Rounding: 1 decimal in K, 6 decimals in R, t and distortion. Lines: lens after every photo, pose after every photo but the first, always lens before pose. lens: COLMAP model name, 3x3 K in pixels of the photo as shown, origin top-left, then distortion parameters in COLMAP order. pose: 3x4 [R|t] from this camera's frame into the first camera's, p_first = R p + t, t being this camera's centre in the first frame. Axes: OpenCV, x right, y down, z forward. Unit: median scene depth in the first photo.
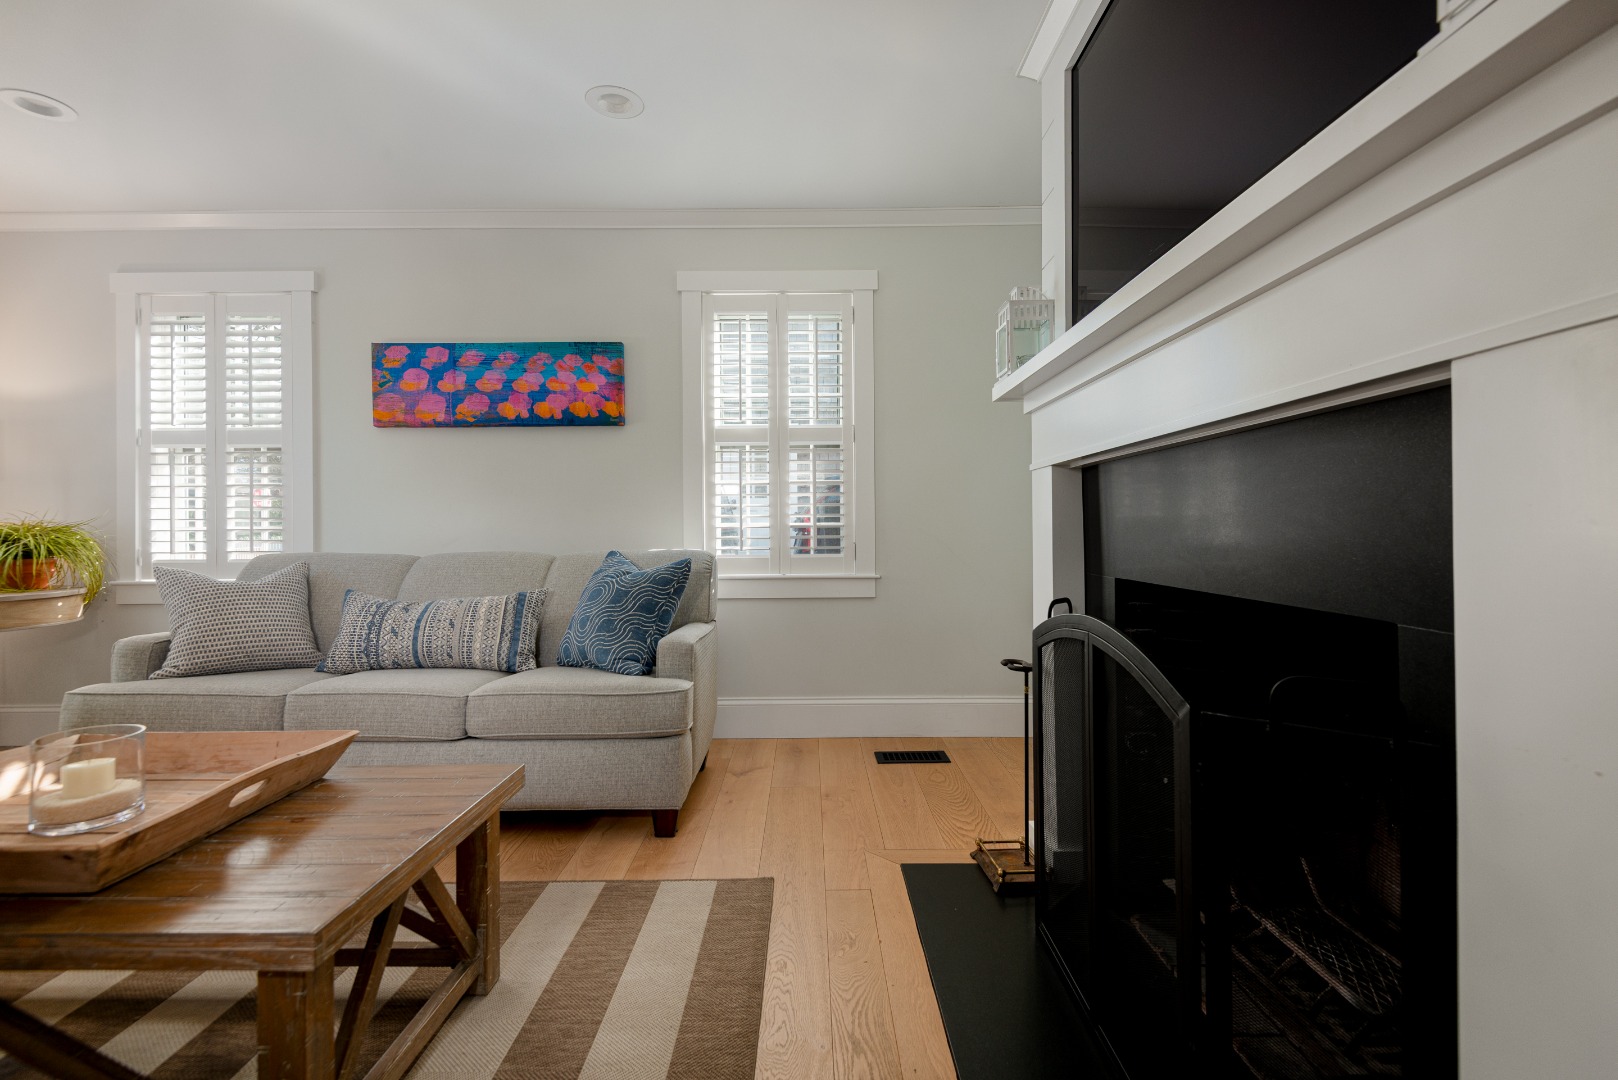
lens RADIAL K [[754.6, 0, 797.1], [0, 754.6, 525.6], [0, 0, 1]] dist [0.046822, -0.029412]
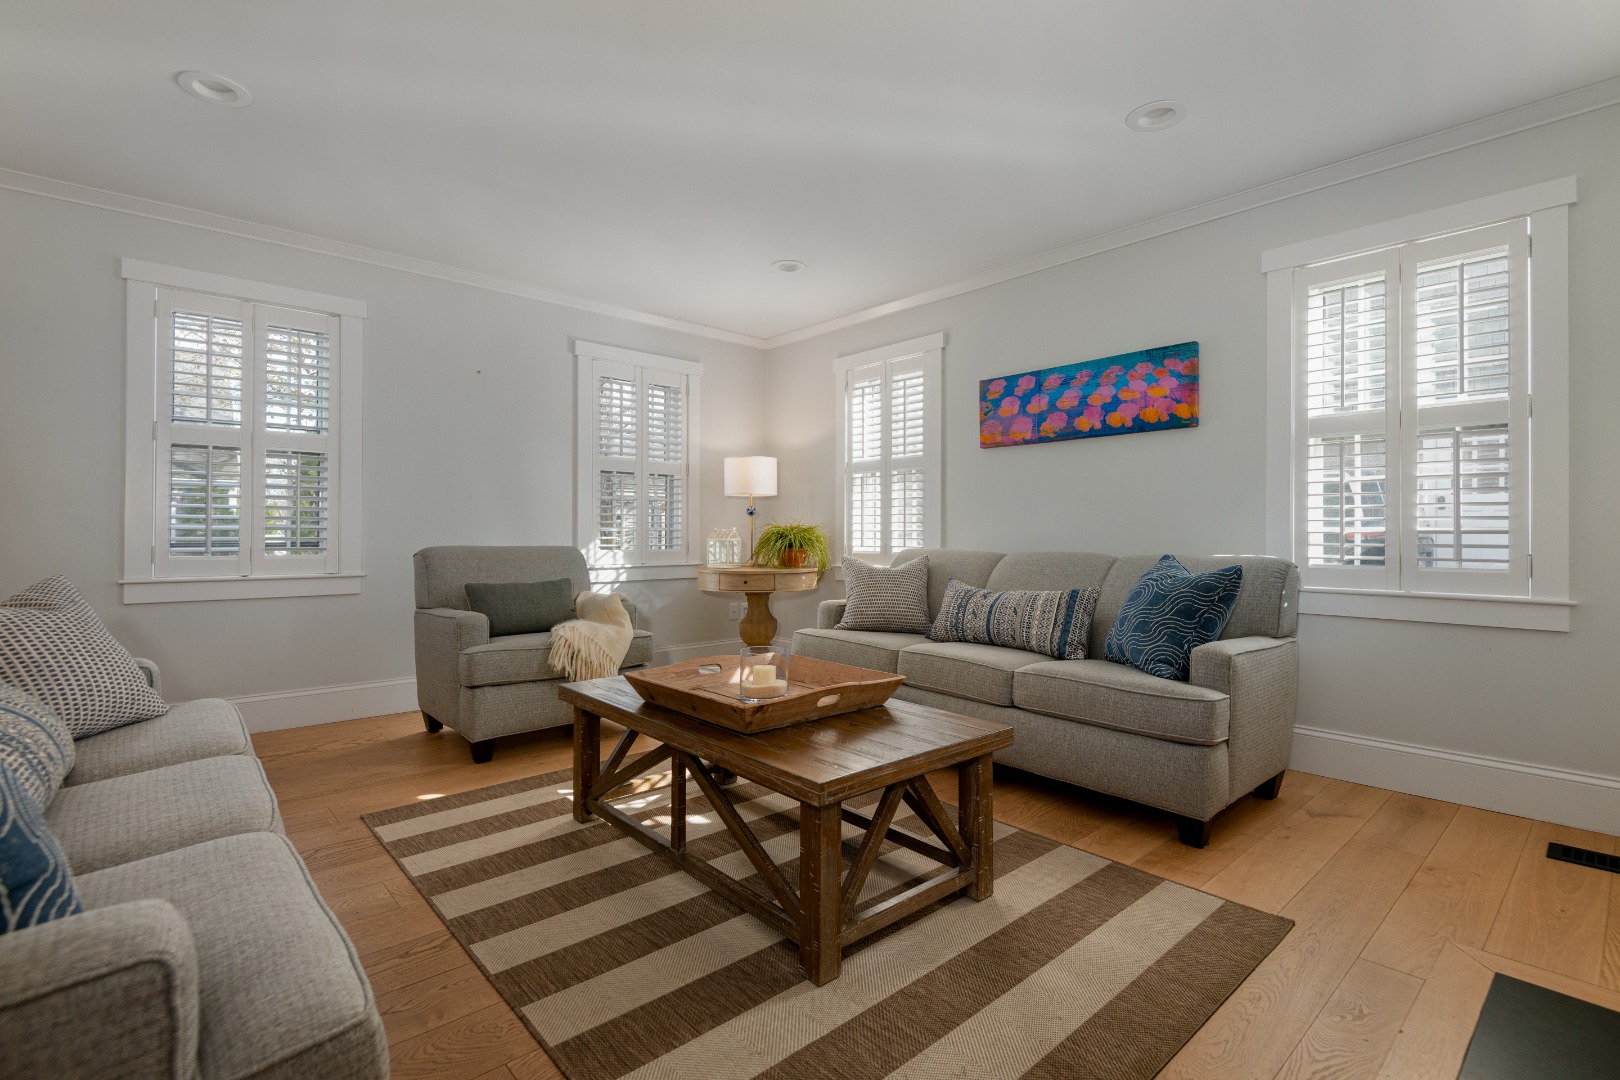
lens RADIAL K [[740.4, 0, 805.5], [0, 740.4, 528.9], [0, 0, 1]] dist [0.044654, -0.020993]
pose [[0.673918, 0.005629, -0.738785, 0.148295], [-0.004493, 0.999984, 0.003521, -0.001936], [0.738793, 0.000947, 0.673932, -0.019873]]
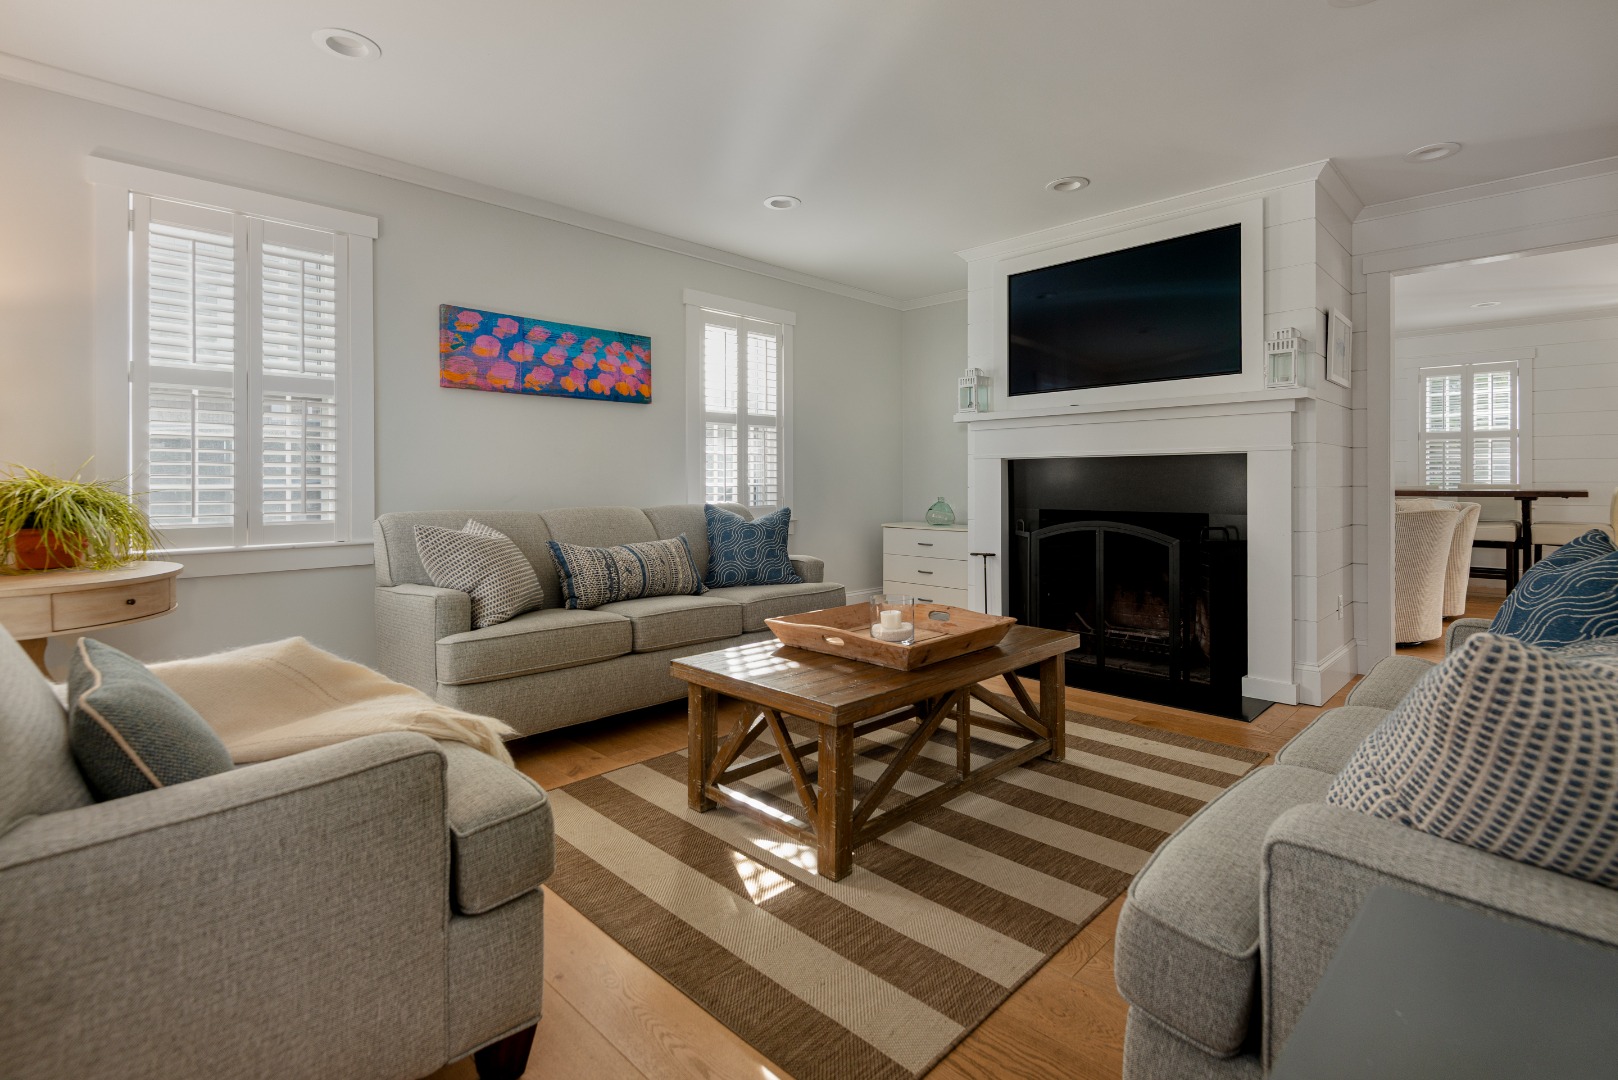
lens RADIAL K [[767.5, 0, 816.1], [0, 767.5, 488.2], [0, 0, 1]] dist [-0.000968, -0.000286]
pose [[0.687832, 0.001139, 0.725869, -0.985465], [0.001827, 0.999993, -0.003300, 0.009292], [-0.725868, 0.003596, 0.687825, -0.058530]]
